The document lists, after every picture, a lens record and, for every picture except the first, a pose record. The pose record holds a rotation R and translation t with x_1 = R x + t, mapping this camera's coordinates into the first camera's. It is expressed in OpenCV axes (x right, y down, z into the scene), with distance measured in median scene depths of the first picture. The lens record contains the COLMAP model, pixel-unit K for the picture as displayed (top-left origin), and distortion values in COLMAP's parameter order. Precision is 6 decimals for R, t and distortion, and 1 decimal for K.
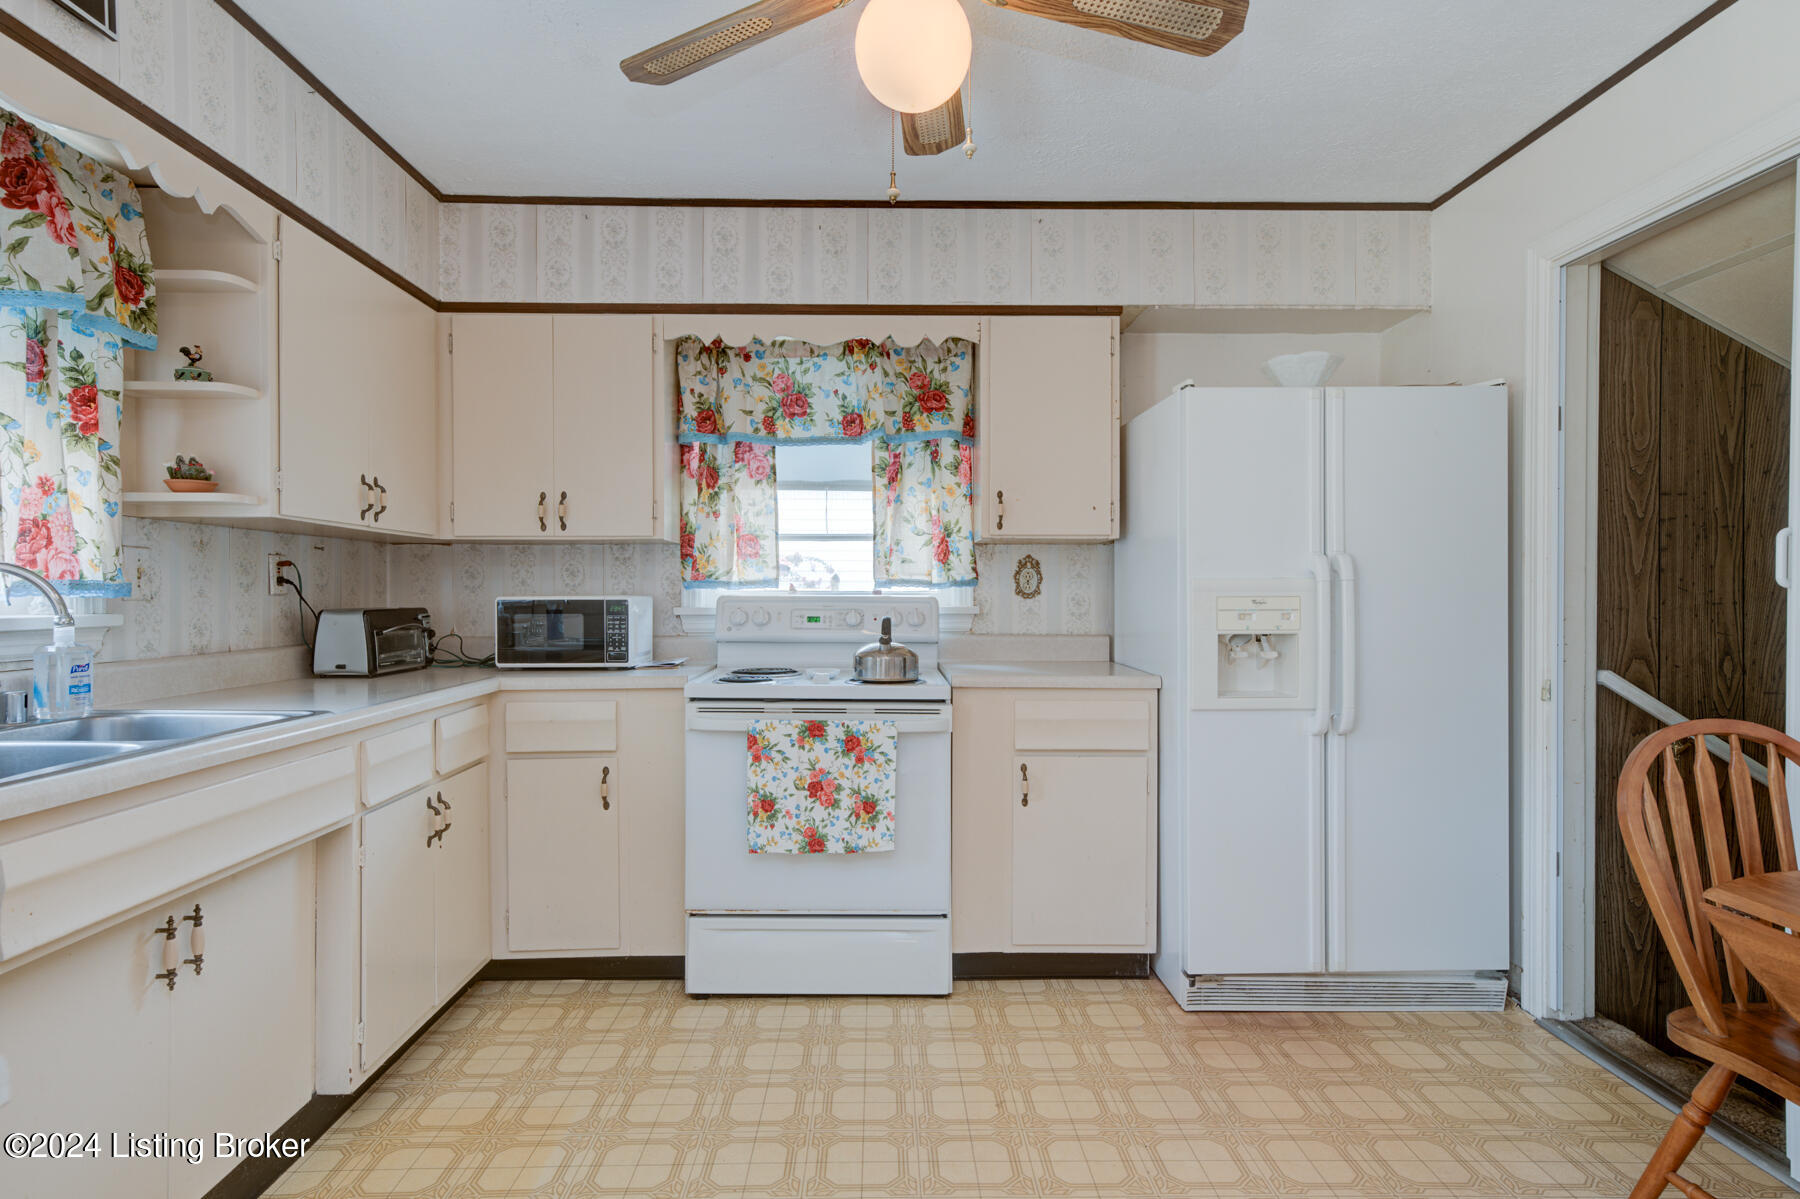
lens RADIAL K [[981.0, 0, 896.9], [0, 981.0, 596.8], [0, 0, 1]] dist [0.005094, 0.002961]
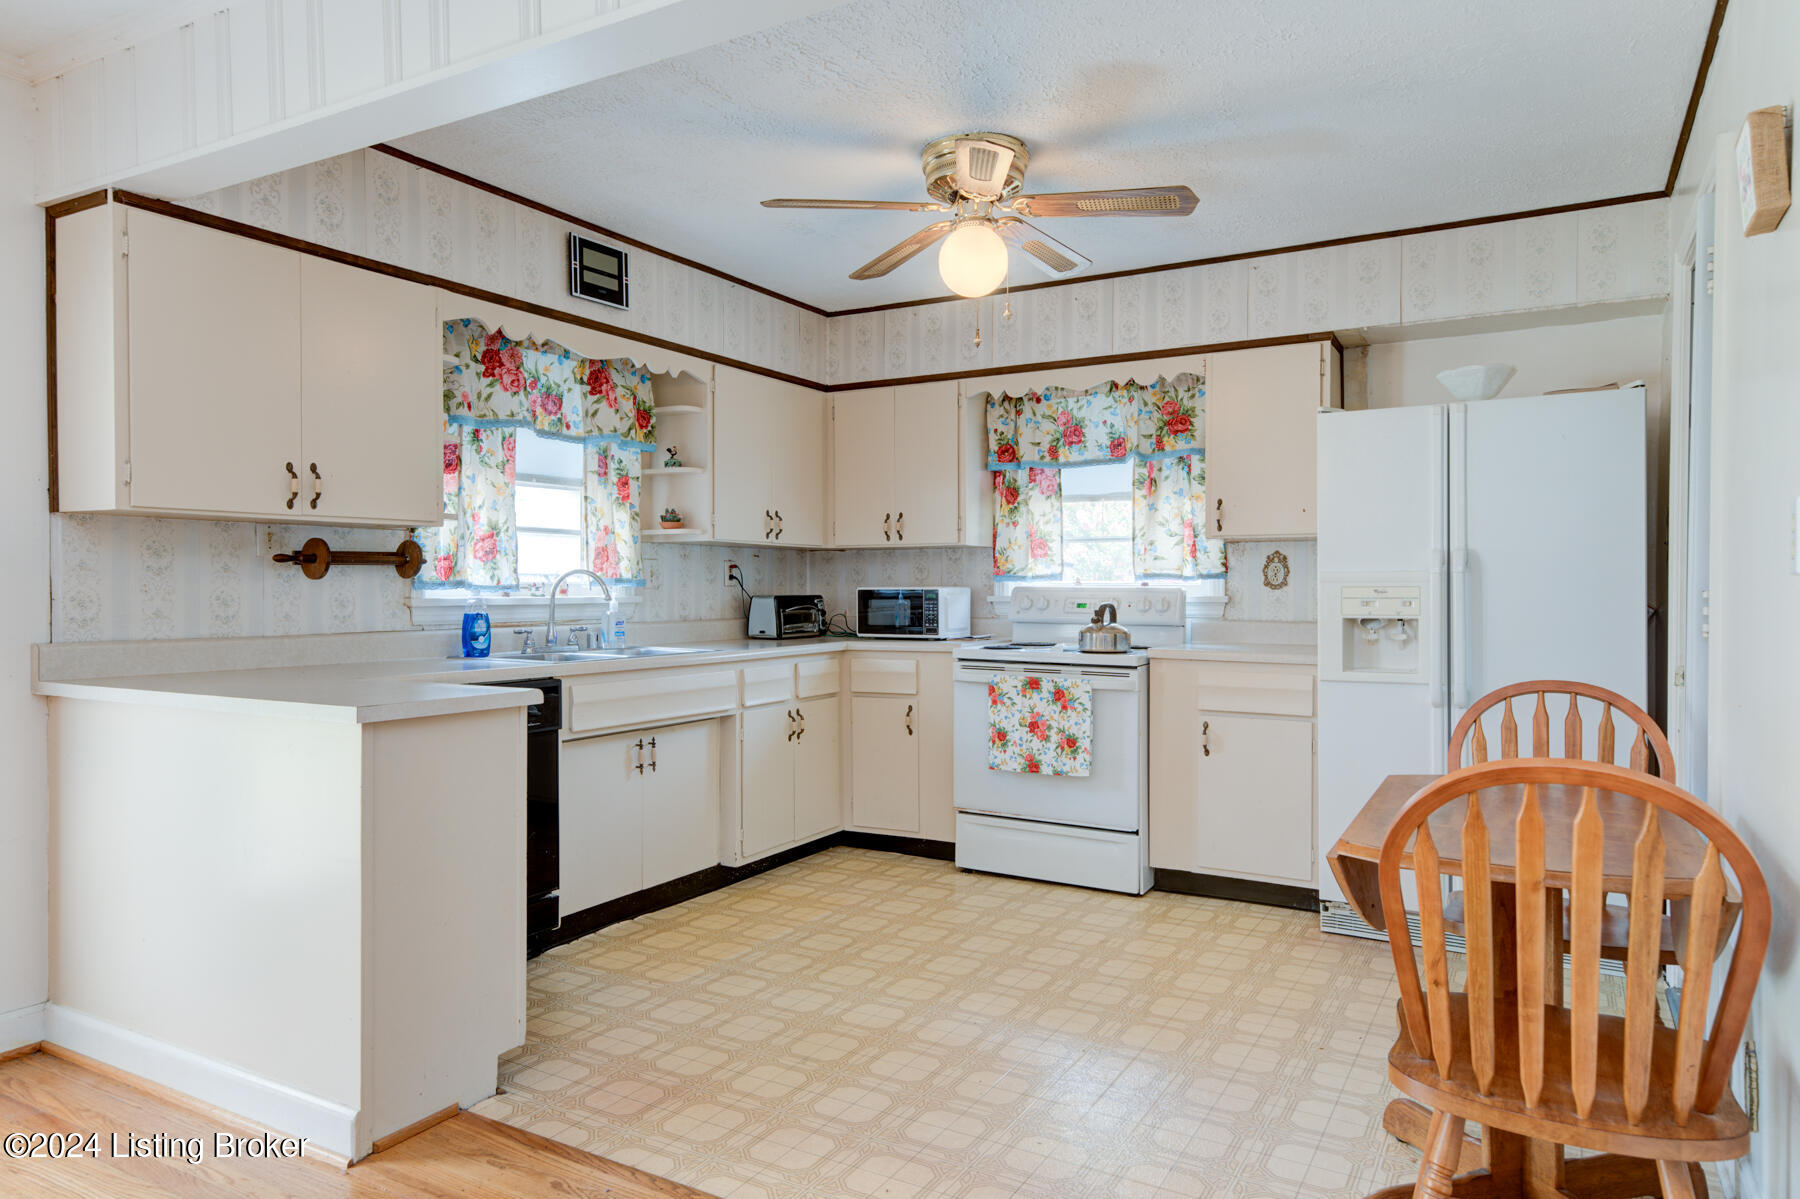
lens RADIAL K [[1155.5, 0, 900.3], [0, 1155.5, 598.0], [0, 0, 1]] dist [0.010947, 0.001152]
pose [[0.861879, 0.004690, -0.507093, 0.558275], [-0.001653, 0.999978, 0.006439, 0.005013], [0.507112, -0.004711, 0.861867, -0.475657]]
